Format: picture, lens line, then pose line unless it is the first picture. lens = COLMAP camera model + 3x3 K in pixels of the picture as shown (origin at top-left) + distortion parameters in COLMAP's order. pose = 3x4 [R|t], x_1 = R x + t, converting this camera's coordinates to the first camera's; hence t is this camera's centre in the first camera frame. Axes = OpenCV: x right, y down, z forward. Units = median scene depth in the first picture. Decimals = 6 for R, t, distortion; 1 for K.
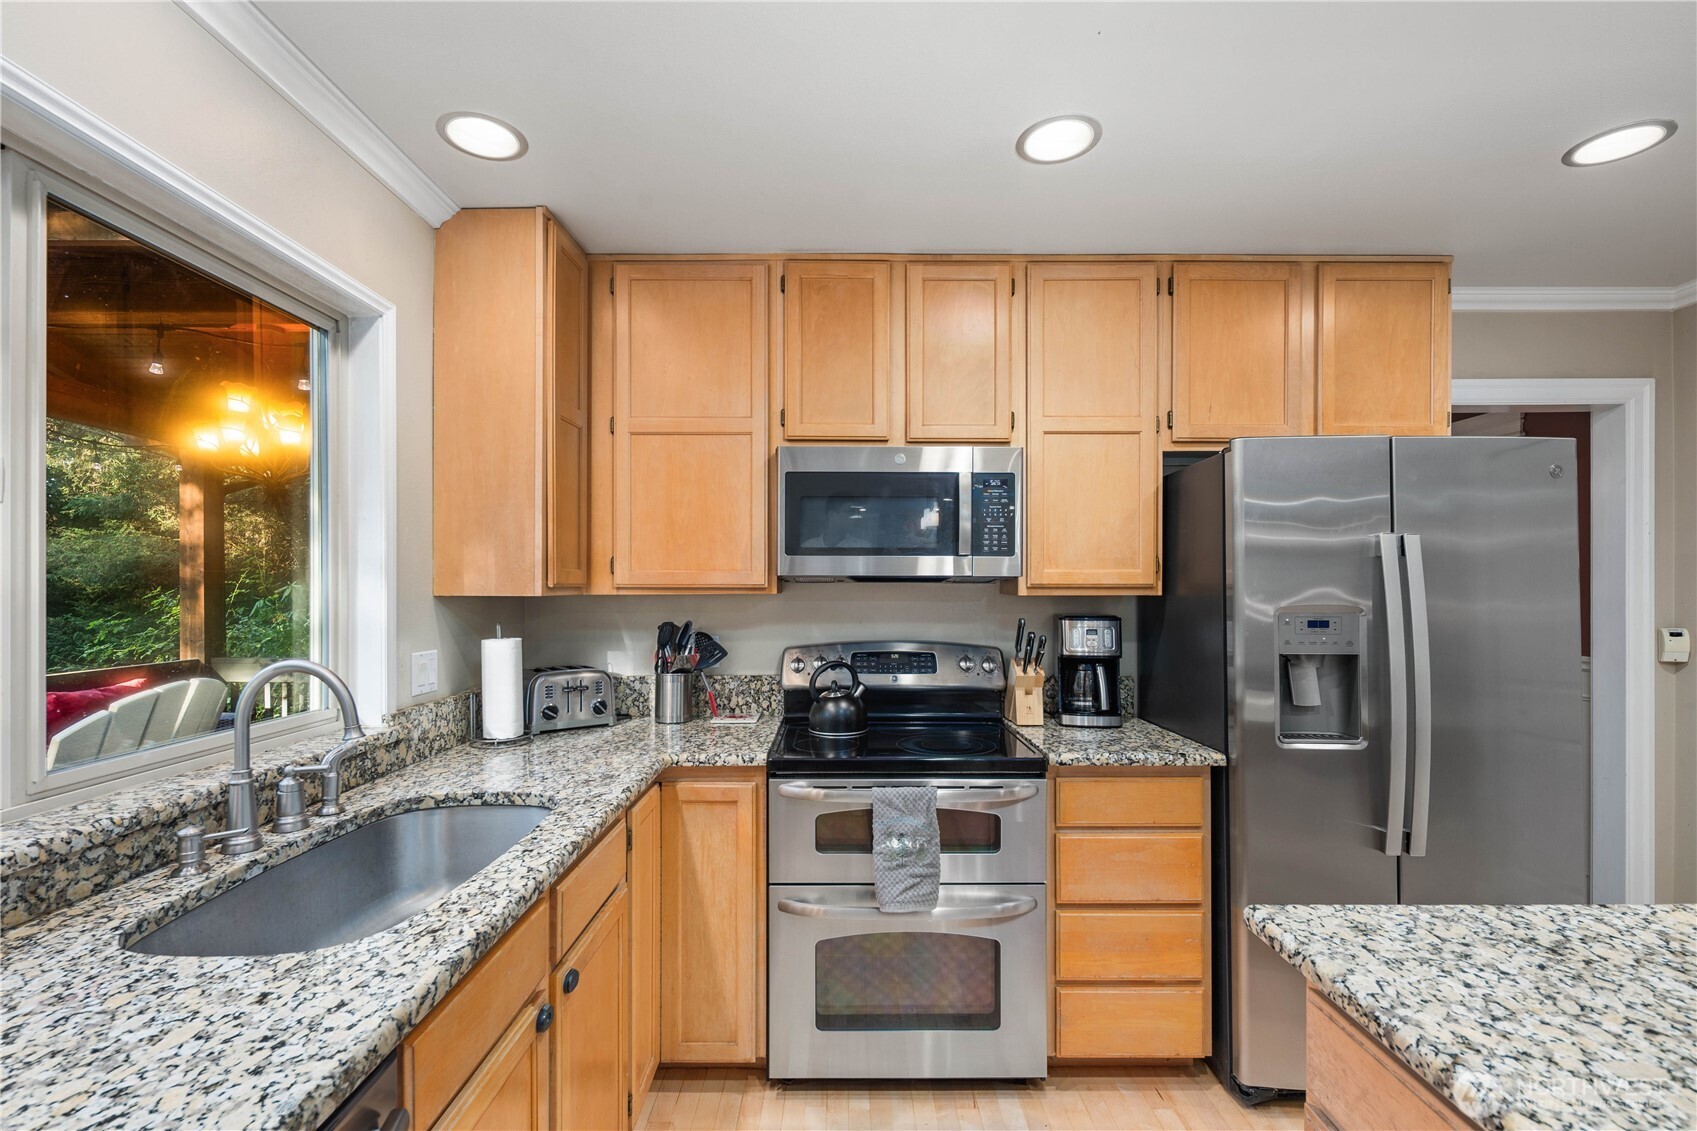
lens RADIAL K [[754.8, 0, 850.8], [0, 754.8, 586.9], [0, 0, 1]] dist [-0.000057, -0.000706]
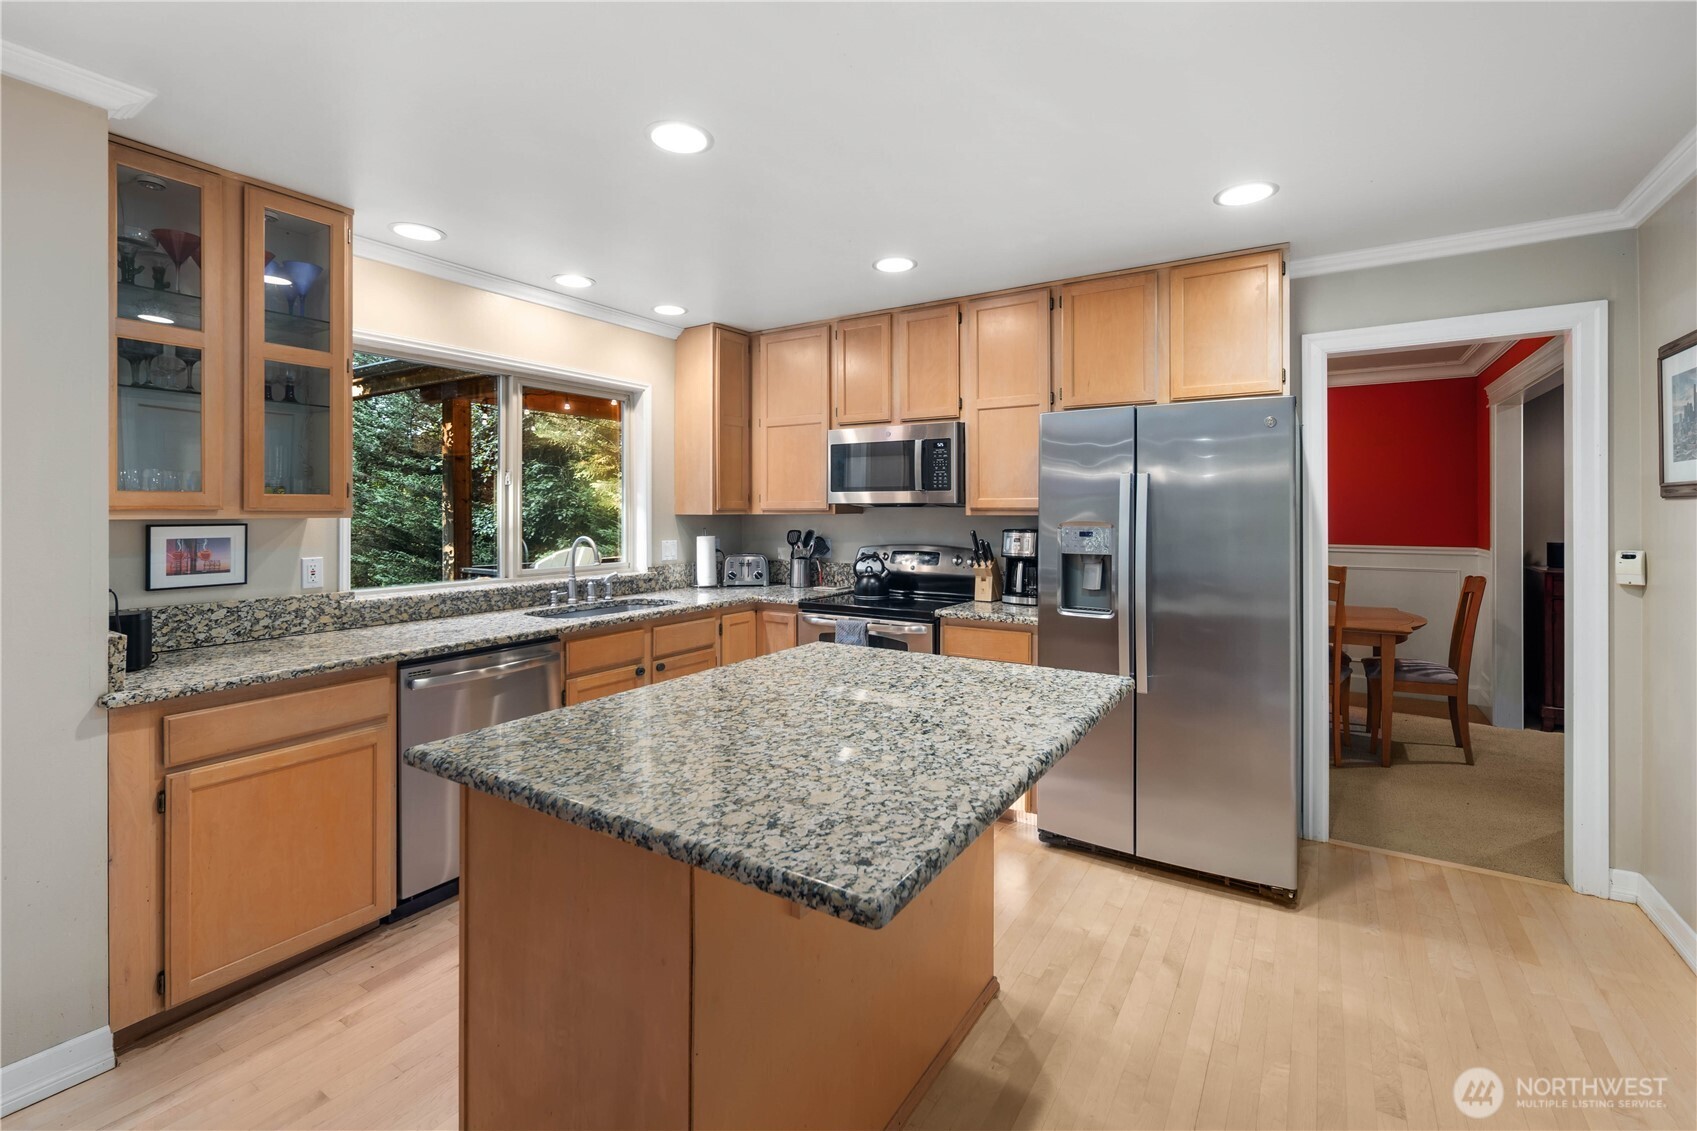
lens RADIAL K [[754.8, 0, 843.9], [0, 754.8, 509.0], [0, 0, 1]] dist [-0.000057, -0.000706]
pose [[0.838148, -0.002601, -0.545436, 0.870033], [0.001273, 0.999995, -0.002814, 0.002289], [0.545441, 0.001664, 0.838148, -0.444878]]
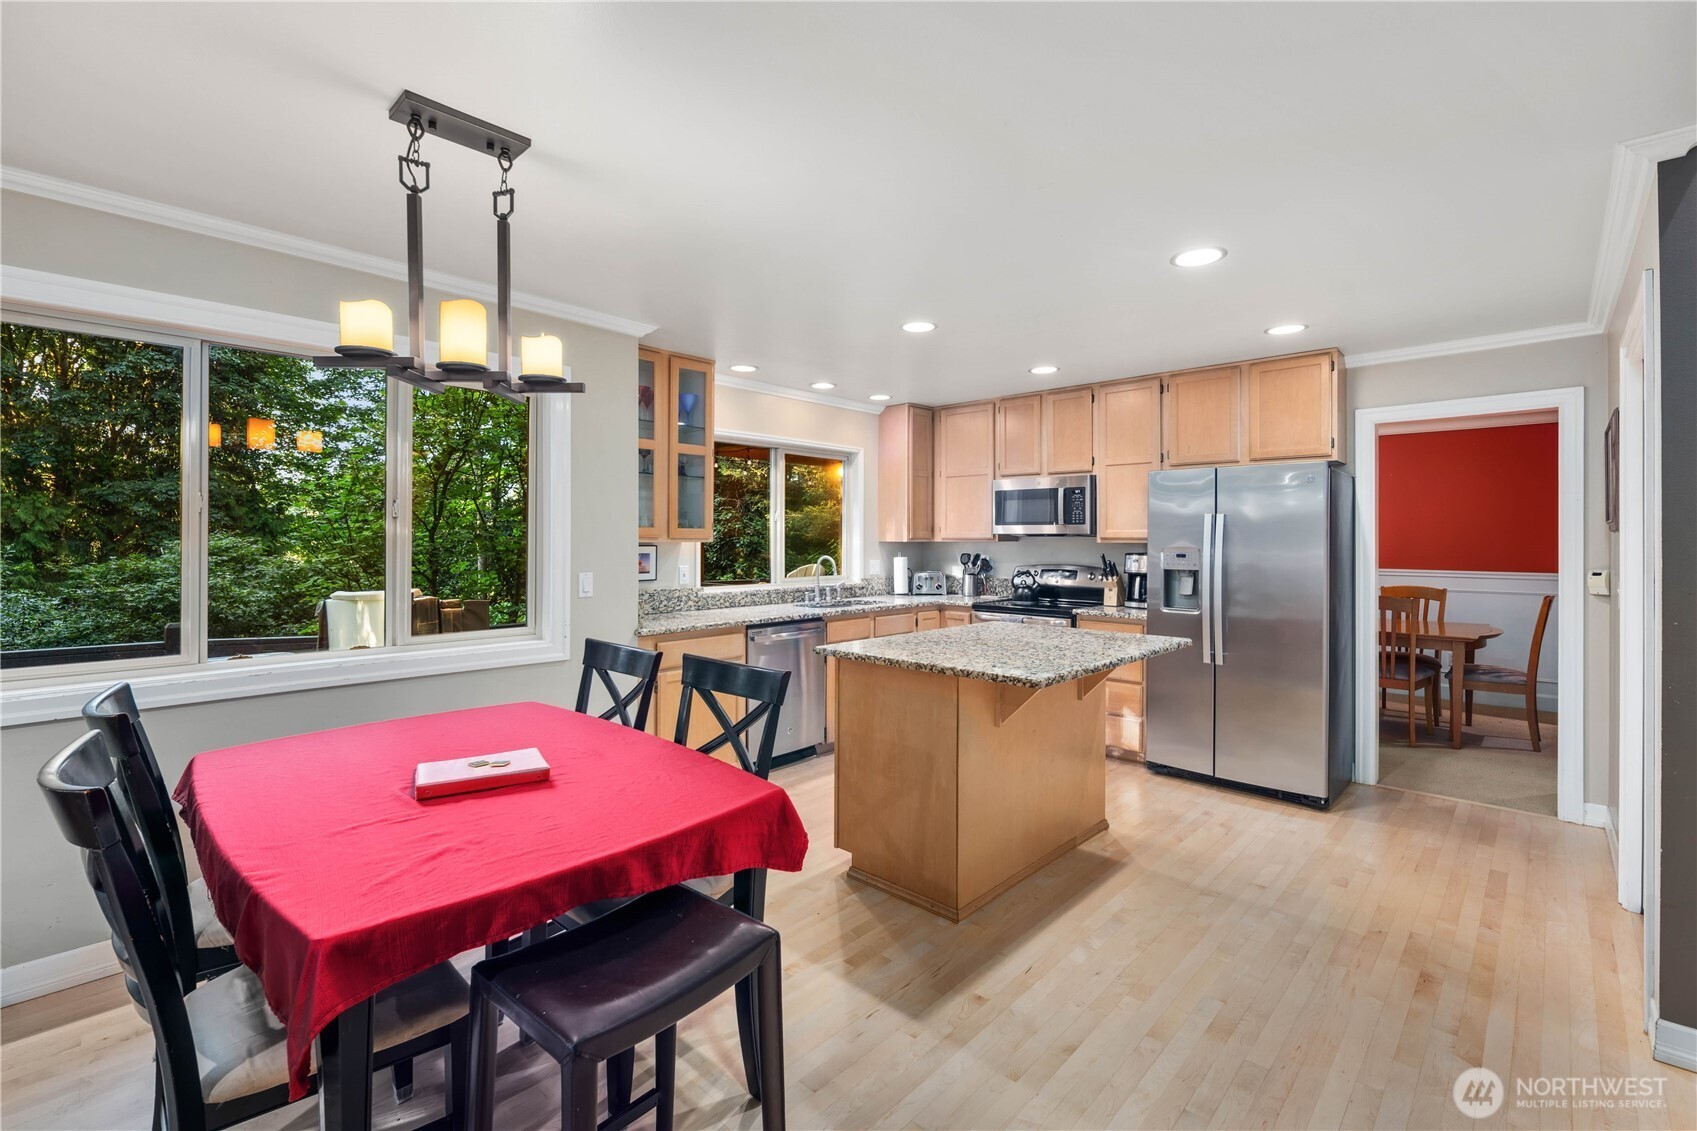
lens RADIAL K [[754.8, 0, 840.8], [0, 754.8, 537.2], [0, 0, 1]] dist [-0.000057, -0.000706]
pose [[0.719188, -0.000697, -0.694815, 1.195445], [-0.002045, 0.999993, -0.003121, 0.004084], [0.694812, 0.003665, 0.719182, -1.044147]]
